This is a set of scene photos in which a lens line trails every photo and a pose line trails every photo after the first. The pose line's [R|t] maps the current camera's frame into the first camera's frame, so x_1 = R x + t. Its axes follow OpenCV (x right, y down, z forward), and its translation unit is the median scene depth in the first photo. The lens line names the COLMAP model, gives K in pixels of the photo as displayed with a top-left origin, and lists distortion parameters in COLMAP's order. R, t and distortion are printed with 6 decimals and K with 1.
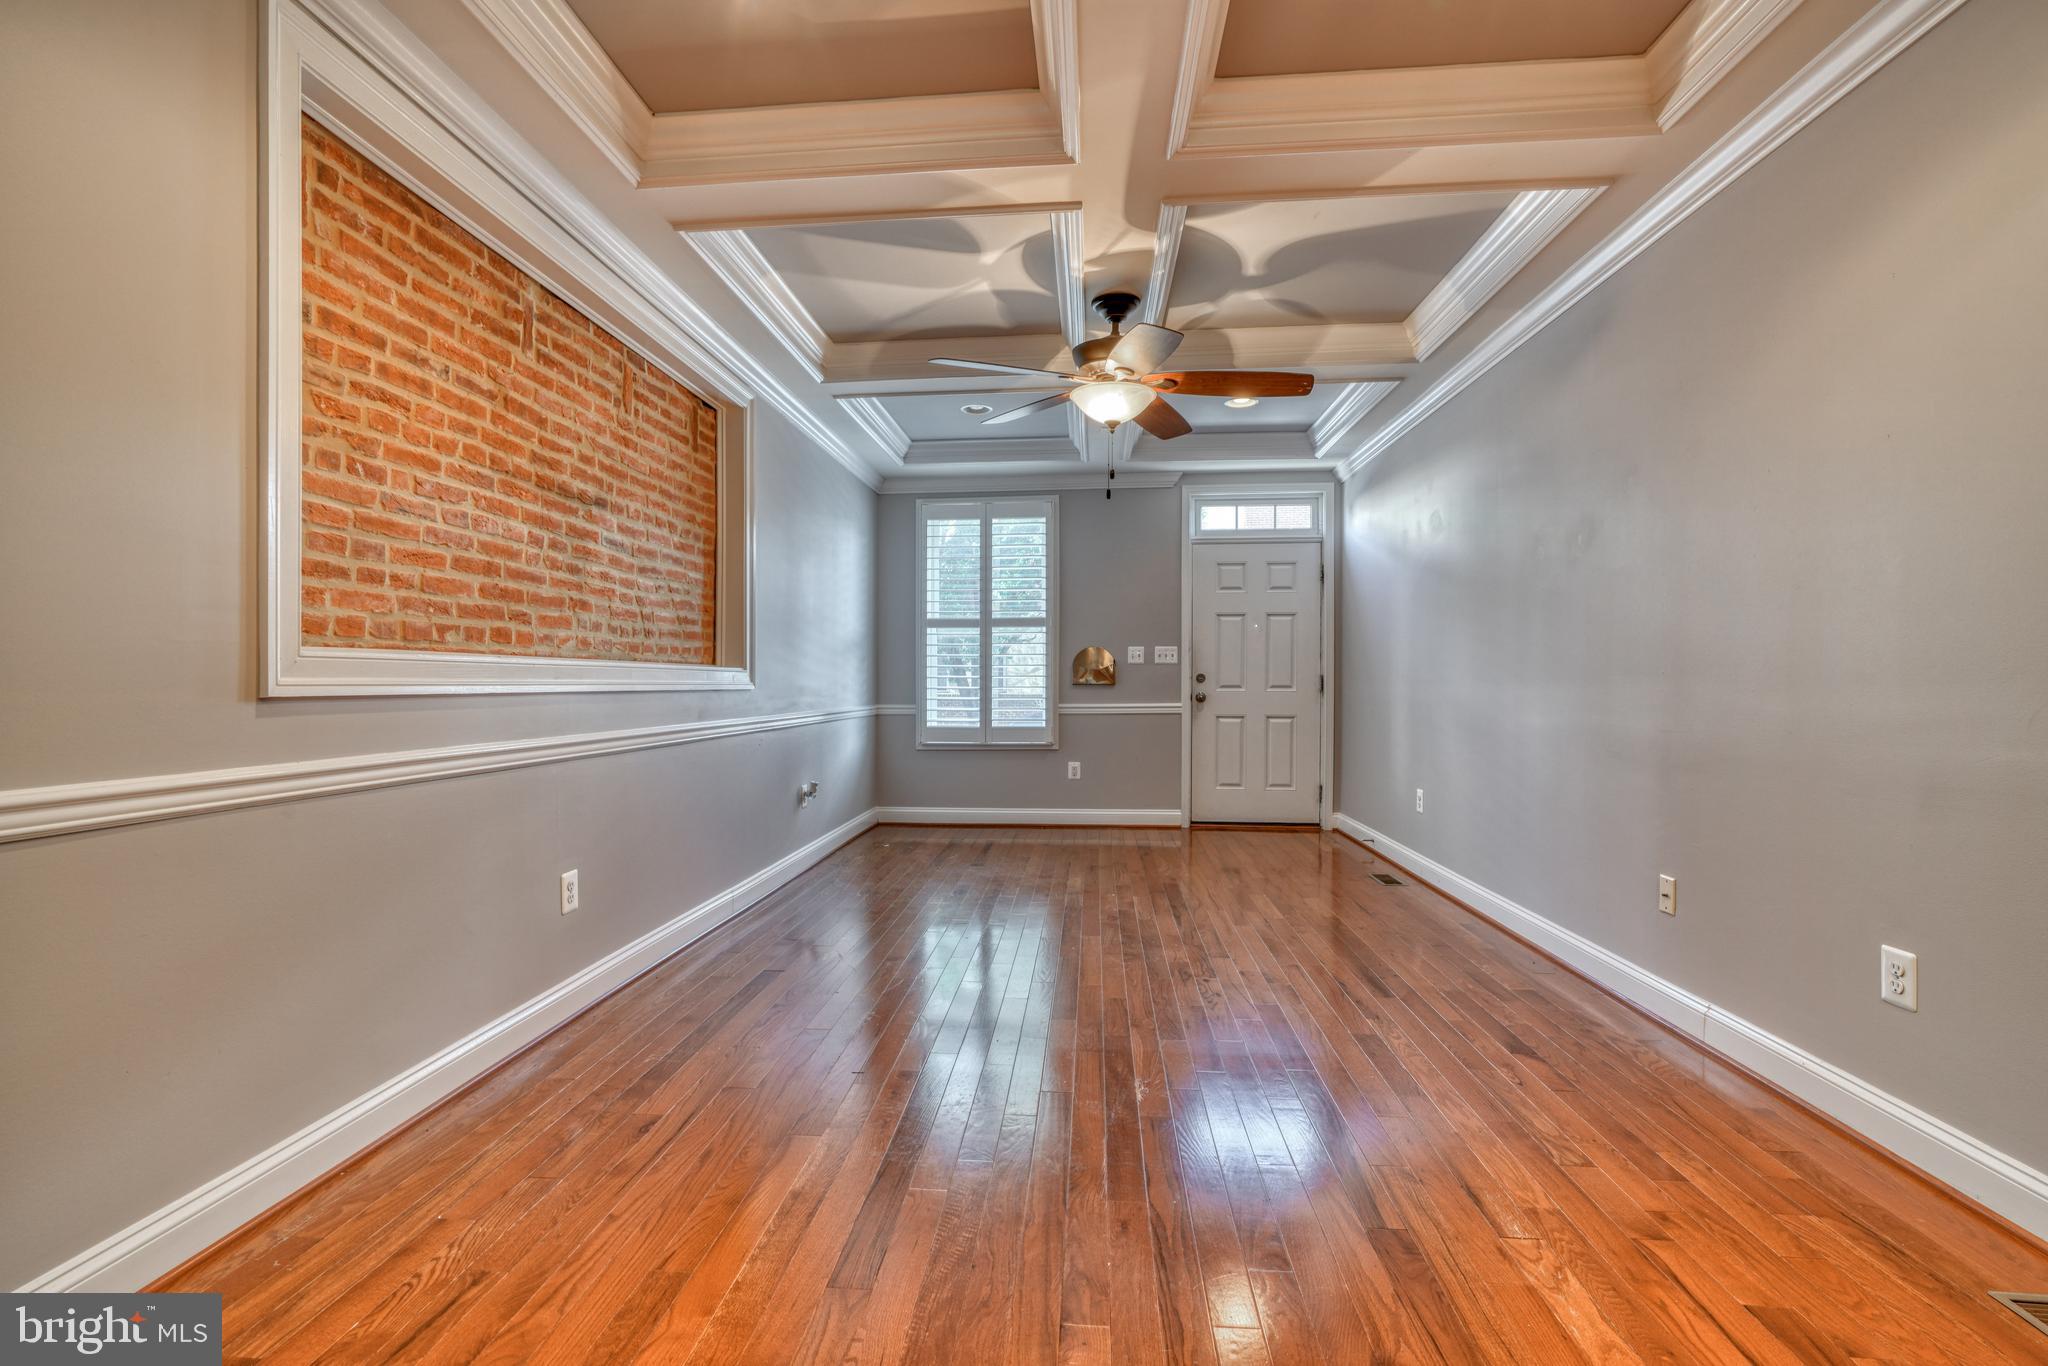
lens RADIAL K [[921.1, 0, 1024.0], [0, 921.1, 683.0], [0, 0, 1]] dist [-0.004639, 0.001202]
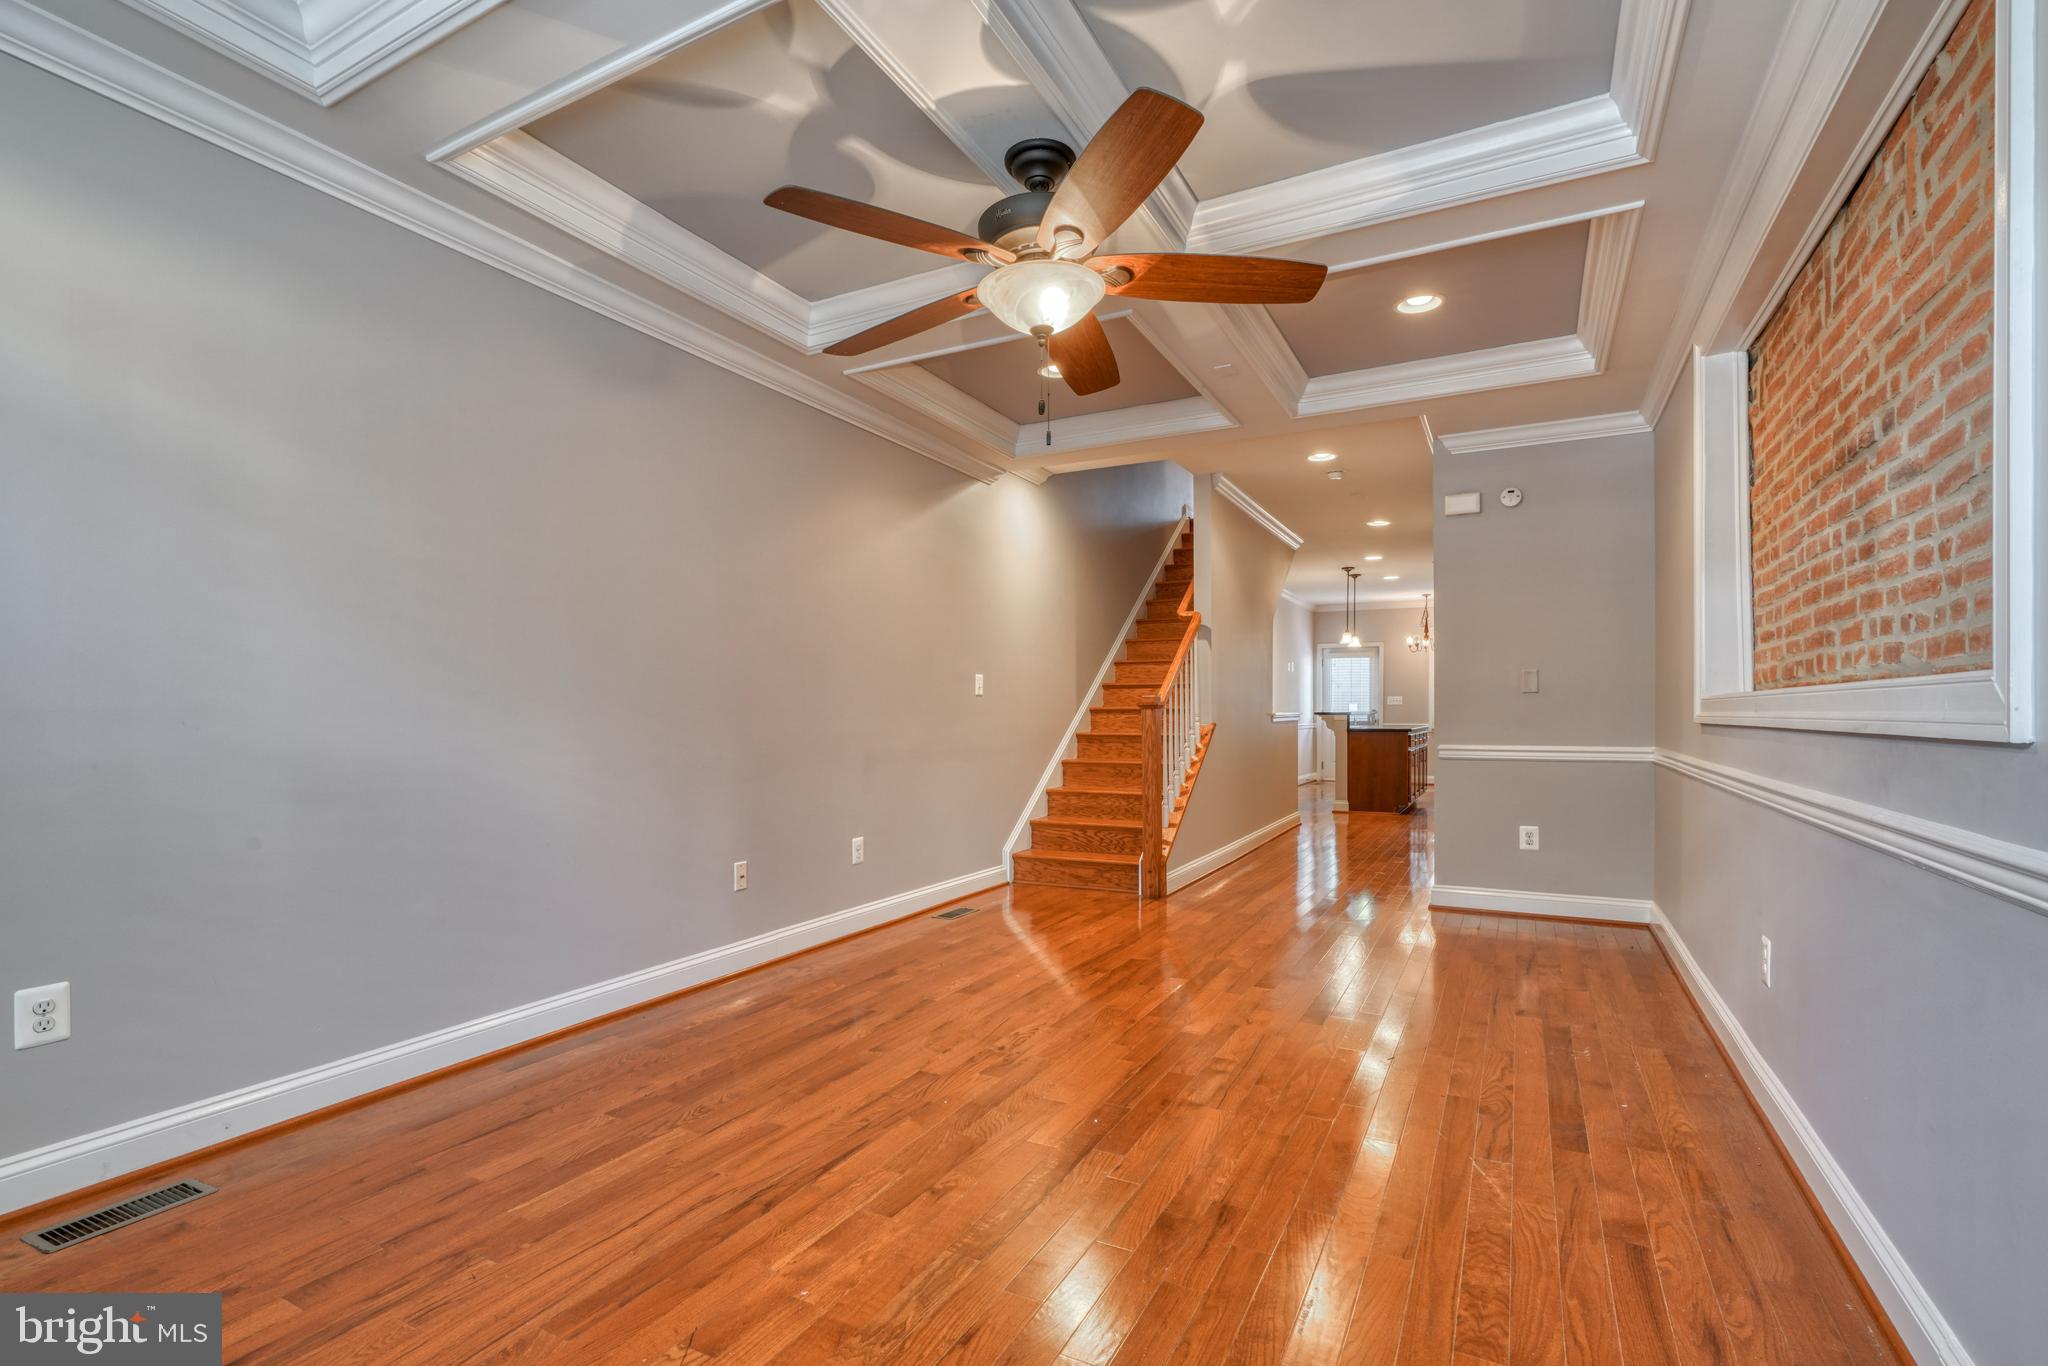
lens RADIAL K [[929.4, 0, 1016.2], [0, 929.4, 715.7], [0, 0, 1]] dist [-0.000604, 0.000279]
pose [[-0.914816, -0.000147, 0.403870, -0.188940], [0.000634, 0.999998, 0.001802, -0.002410], [-0.403870, 0.001904, -0.914814, 1.902589]]
